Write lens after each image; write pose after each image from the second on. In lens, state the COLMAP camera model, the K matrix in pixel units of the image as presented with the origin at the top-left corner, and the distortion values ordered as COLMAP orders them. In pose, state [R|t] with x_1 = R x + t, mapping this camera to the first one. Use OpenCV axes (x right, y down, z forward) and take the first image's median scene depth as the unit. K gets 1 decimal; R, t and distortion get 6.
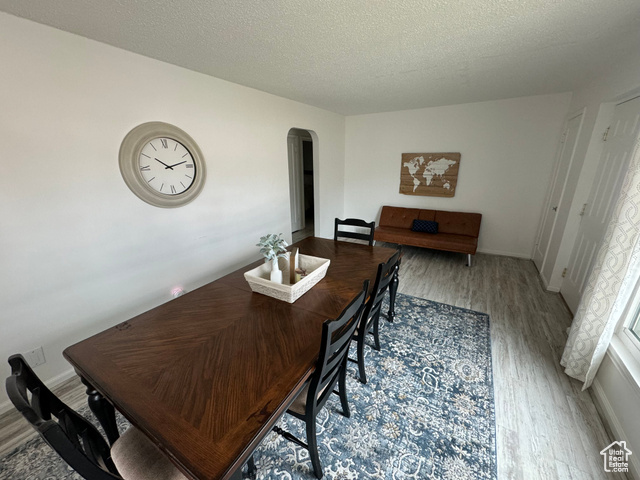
lens RADIAL K [[256.2, 0, 321.3], [0, 256.2, 240.9], [0, 0, 1]] dist [0.000082, 0.000166]
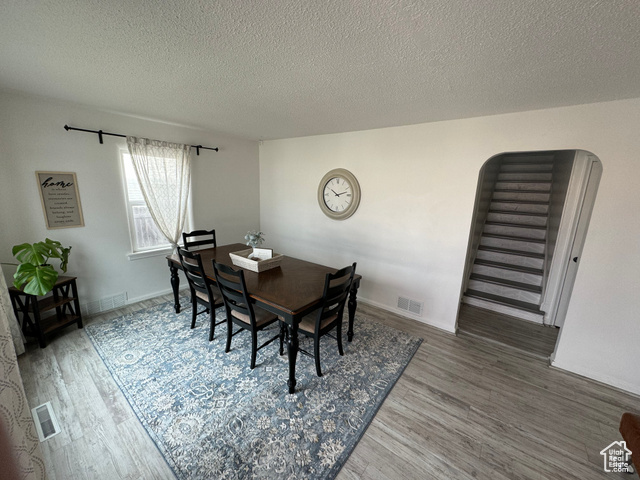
lens RADIAL K [[256.2, 0, 319.3], [0, 256.2, 240.6], [0, 0, 1]] dist [0.000082, 0.000166]
pose [[-0.125916, 0.217216, -0.967968, 1.089635], [-0.329660, 0.911123, 0.247343, -0.403920], [0.935665, 0.350245, -0.043118, 1.108438]]
